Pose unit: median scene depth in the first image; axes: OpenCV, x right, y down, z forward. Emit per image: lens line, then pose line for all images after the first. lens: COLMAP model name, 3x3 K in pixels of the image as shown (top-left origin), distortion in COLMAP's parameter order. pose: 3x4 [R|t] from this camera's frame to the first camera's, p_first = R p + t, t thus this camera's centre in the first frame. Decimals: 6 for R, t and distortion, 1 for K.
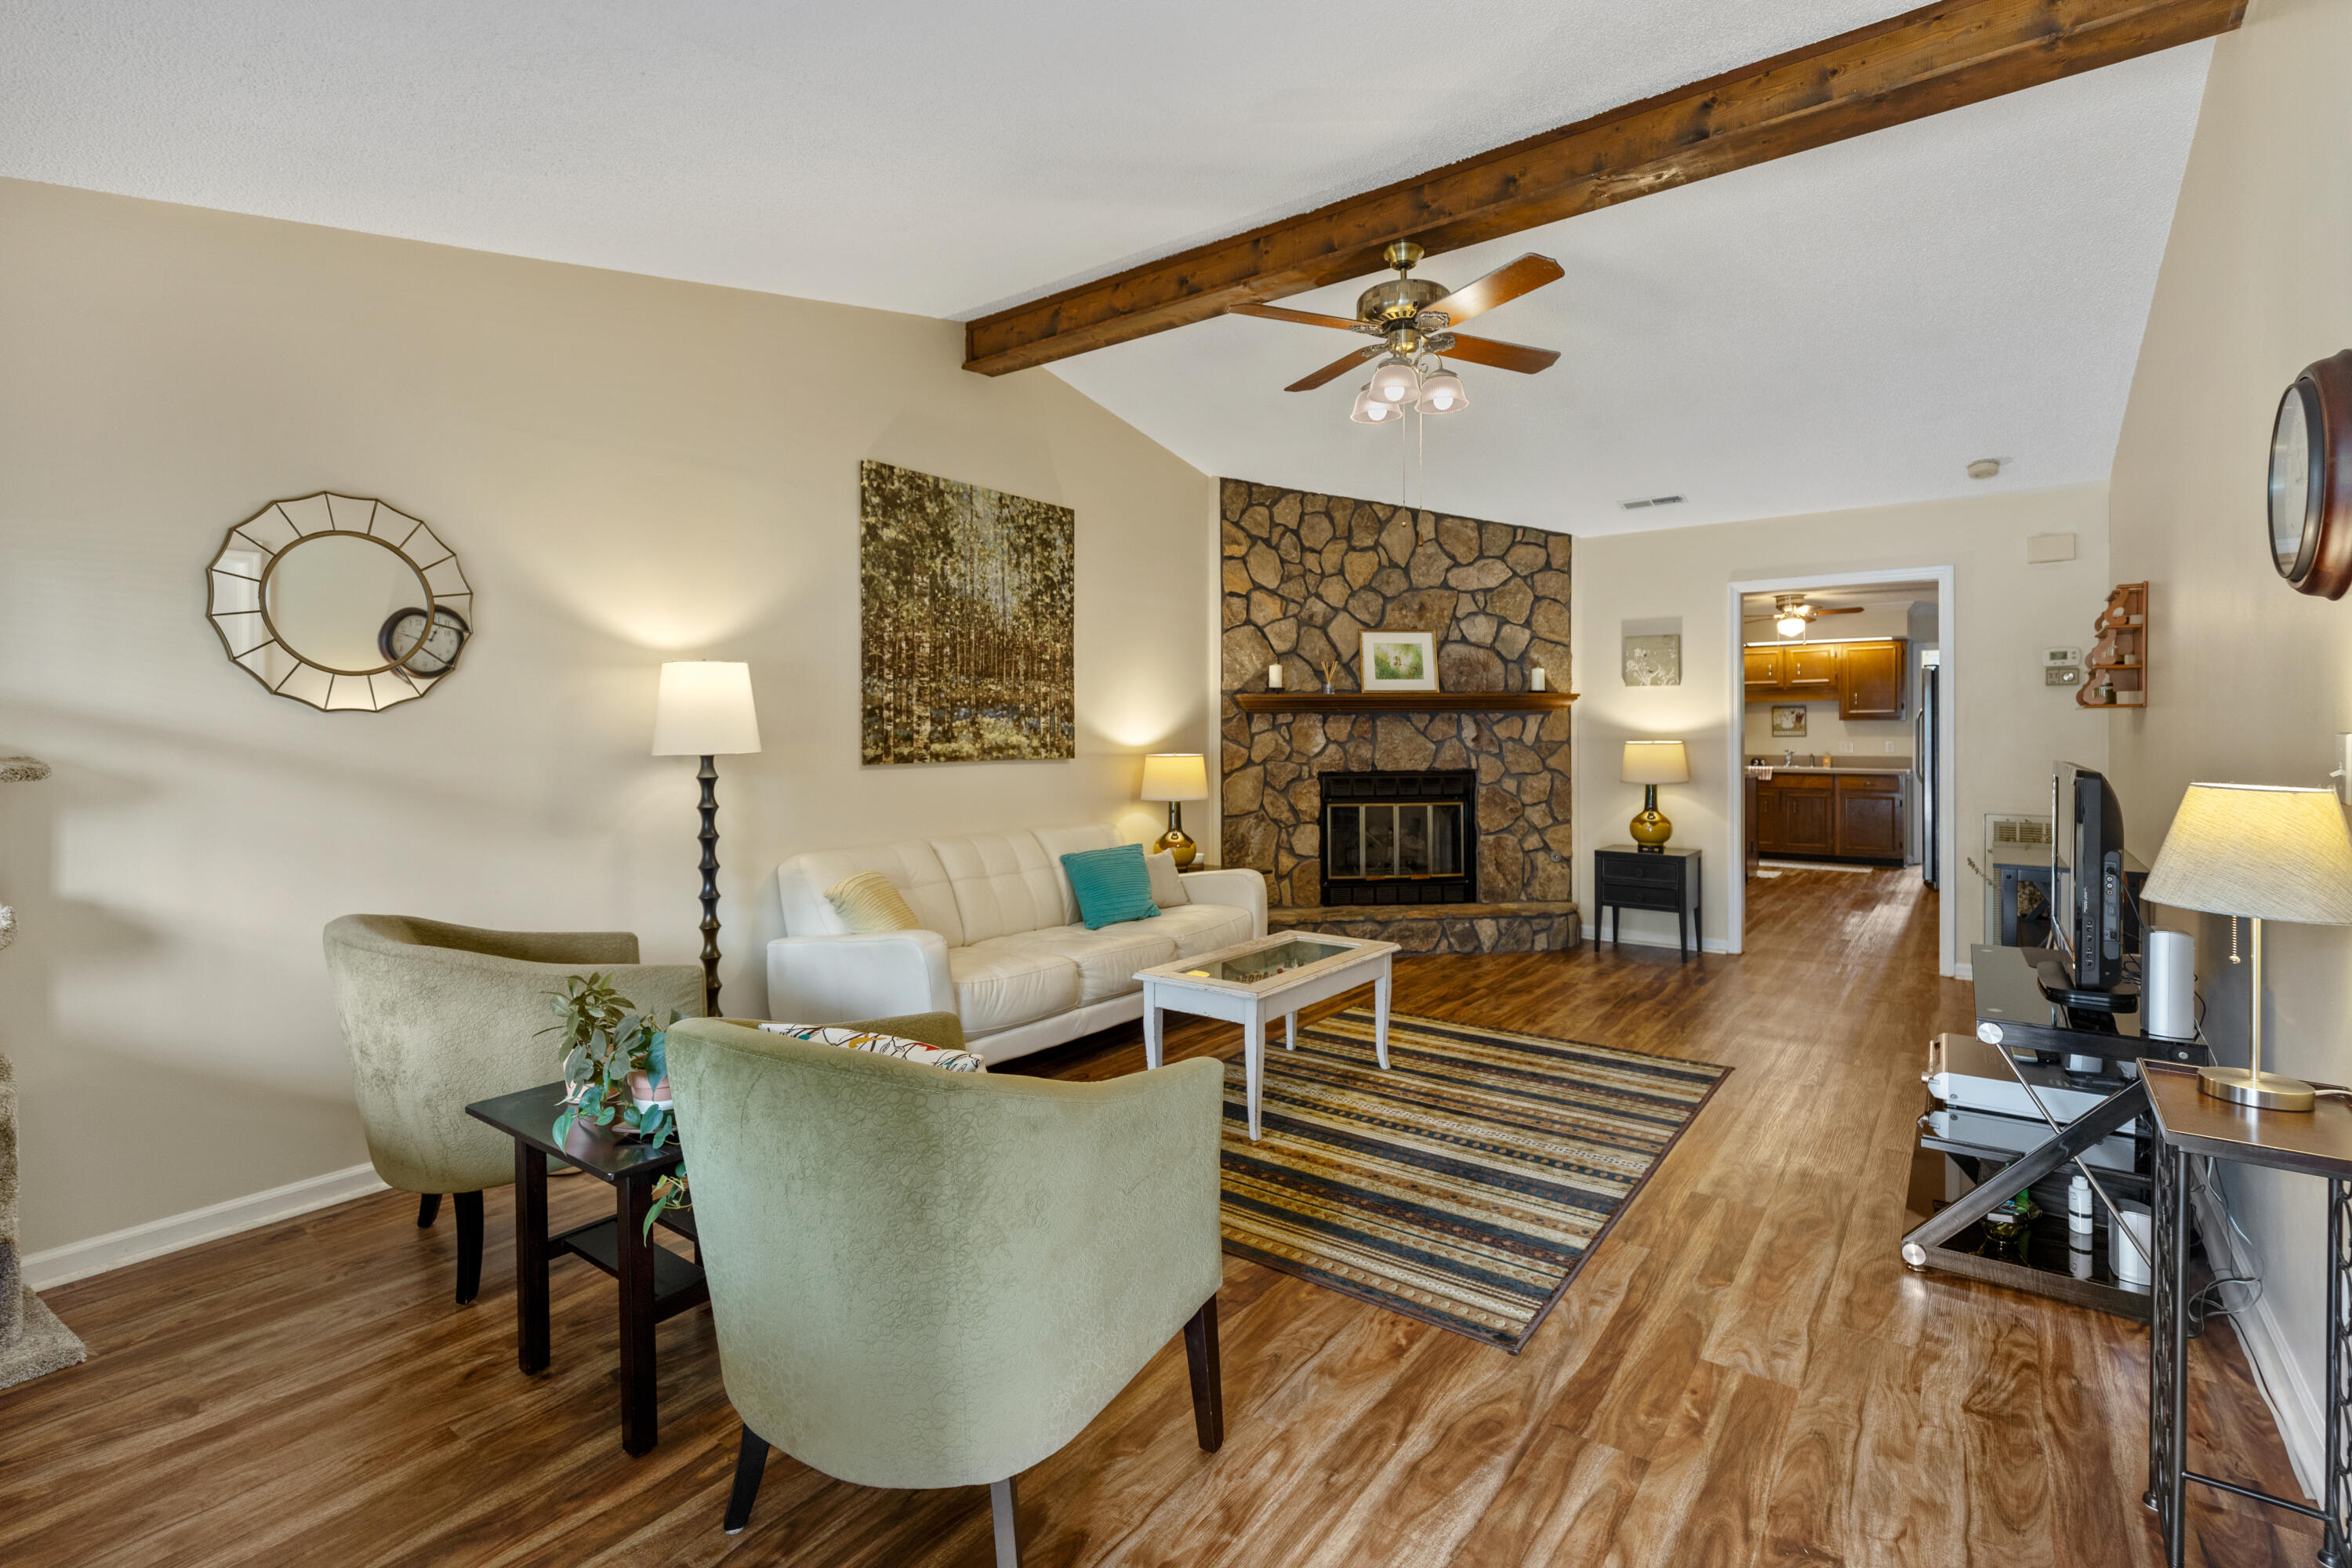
lens RADIAL K [[1070.0, 0, 1183.2], [0, 1070.0, 746.5], [0, 0, 1]] dist [0.005624, -0.002122]
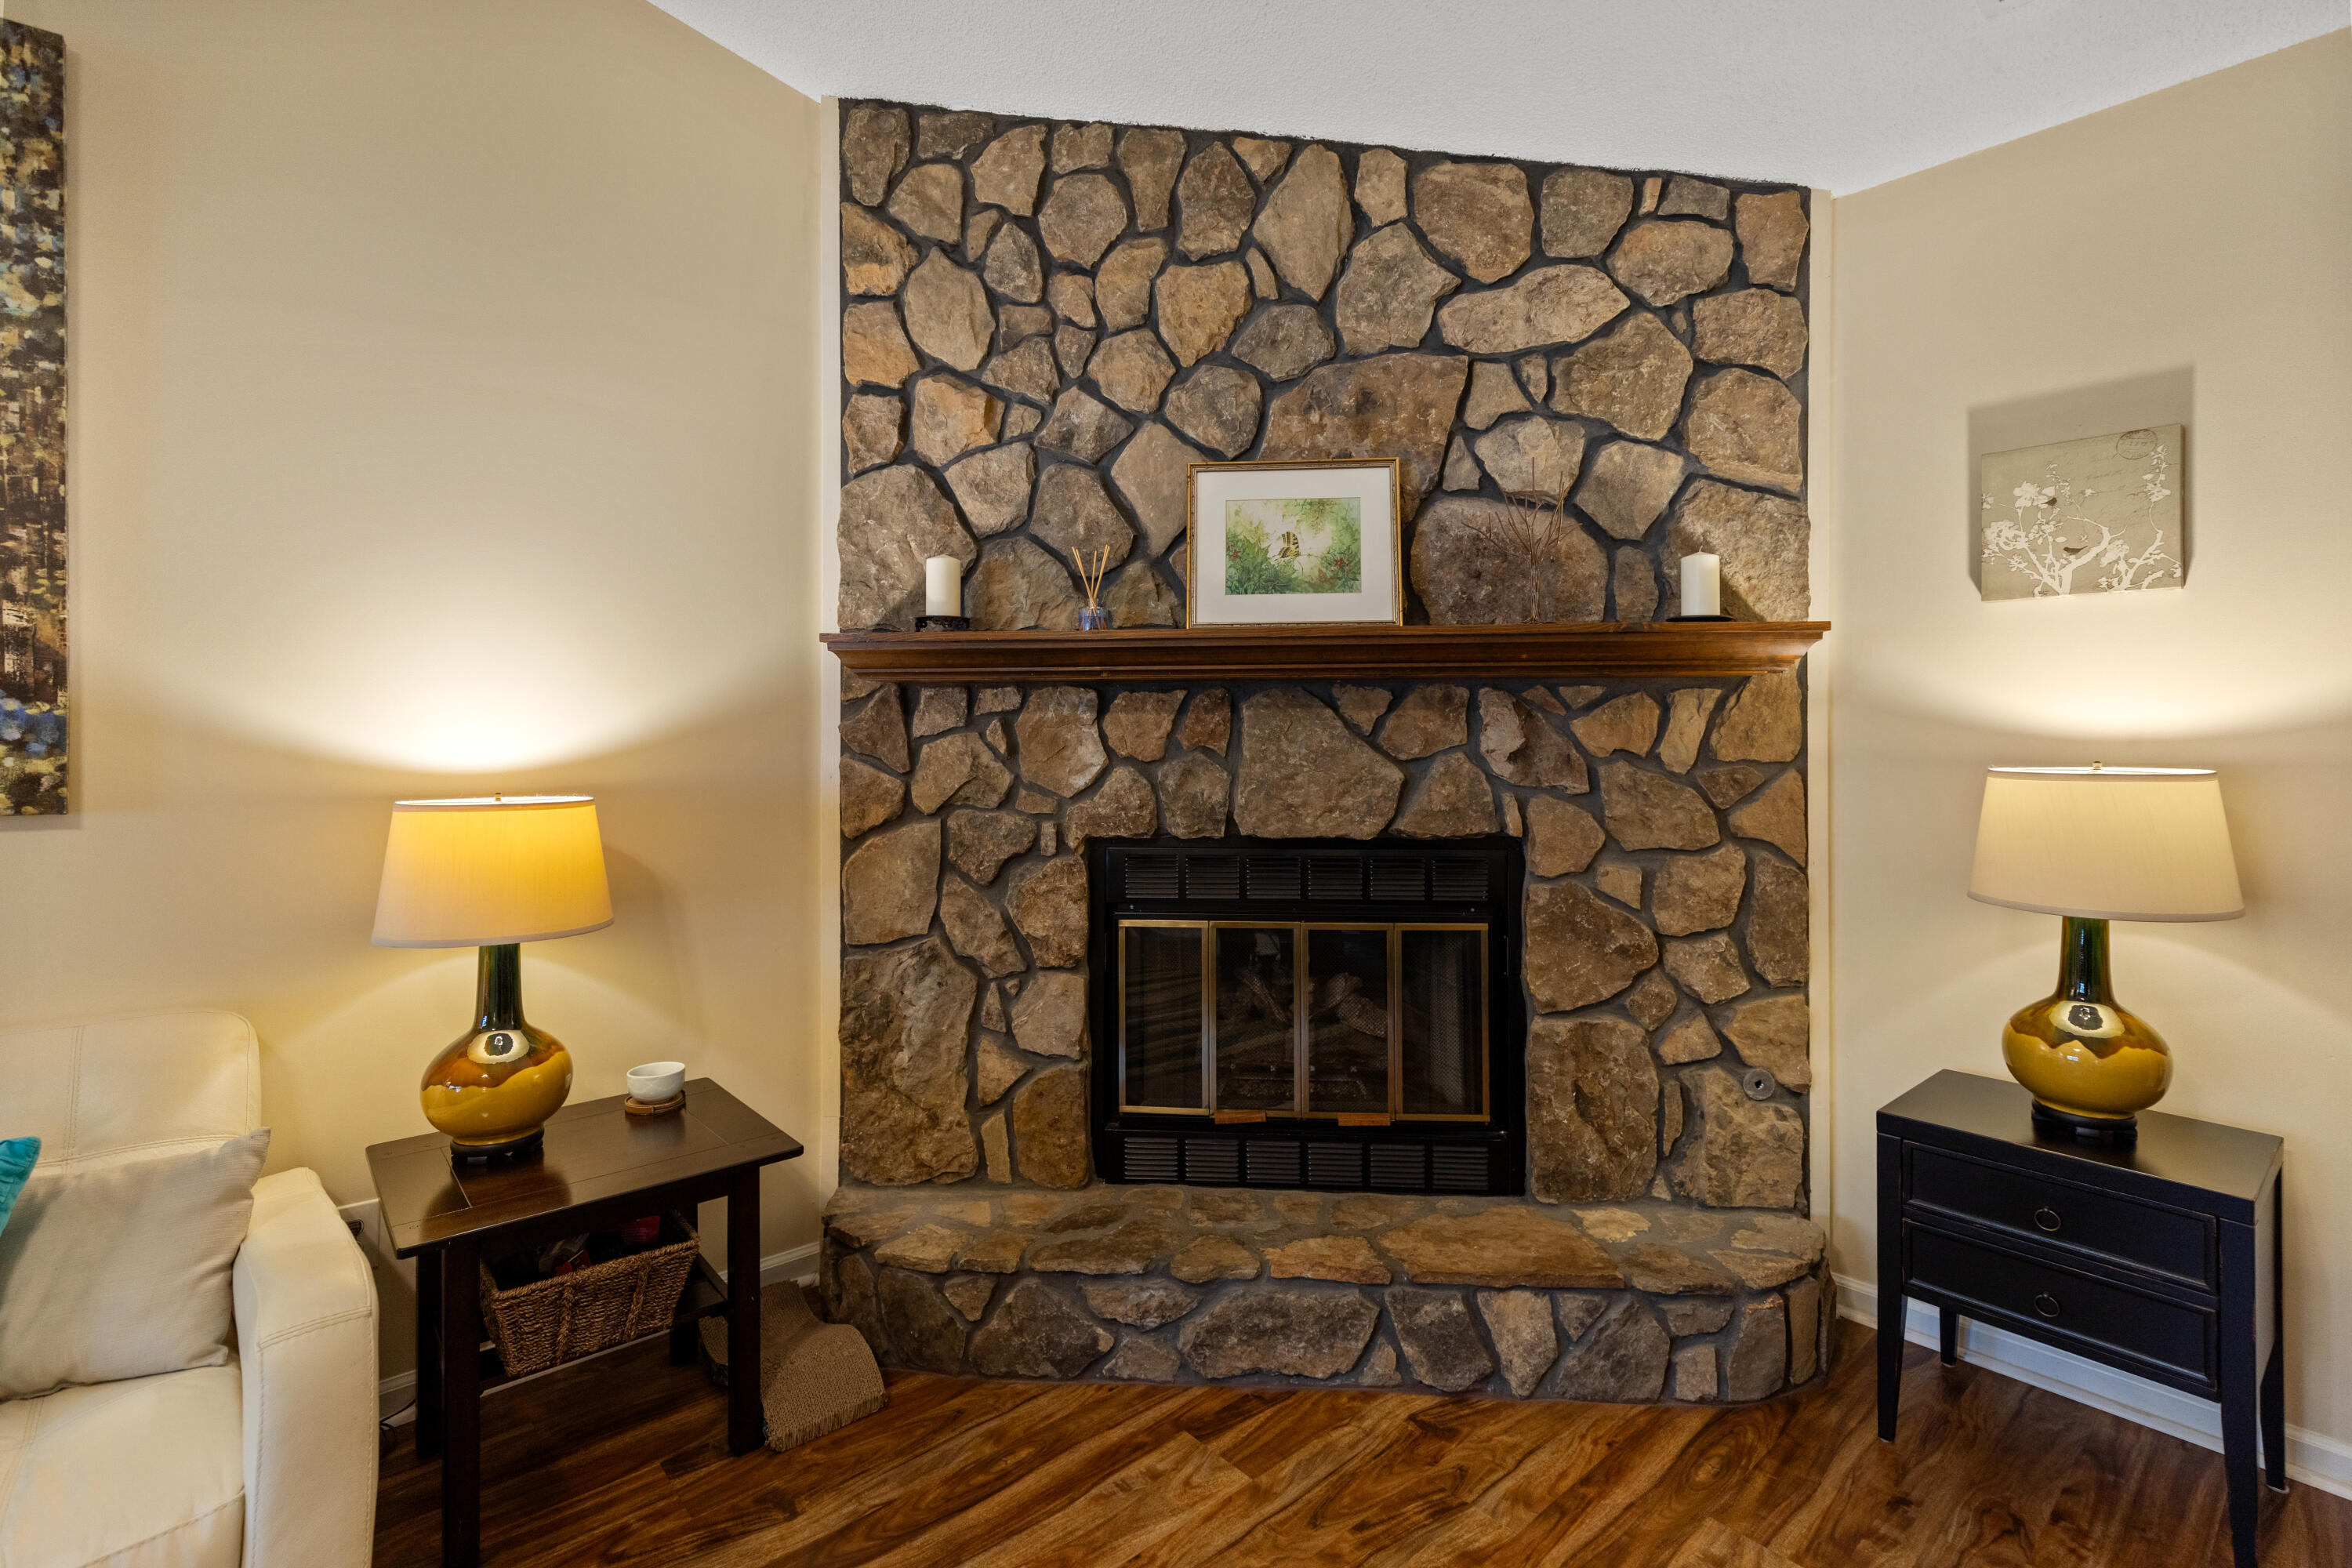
lens RADIAL K [[1070.0, 0, 1179.3], [0, 1070.0, 746.0], [0, 0, 1]] dist [0.005624, -0.002122]
pose [[0.977512, 0.004295, -0.210836, 0.239949], [-0.005250, 0.999978, -0.003967, -0.008129], [0.210814, 0.004985, 0.977514, 0.624154]]
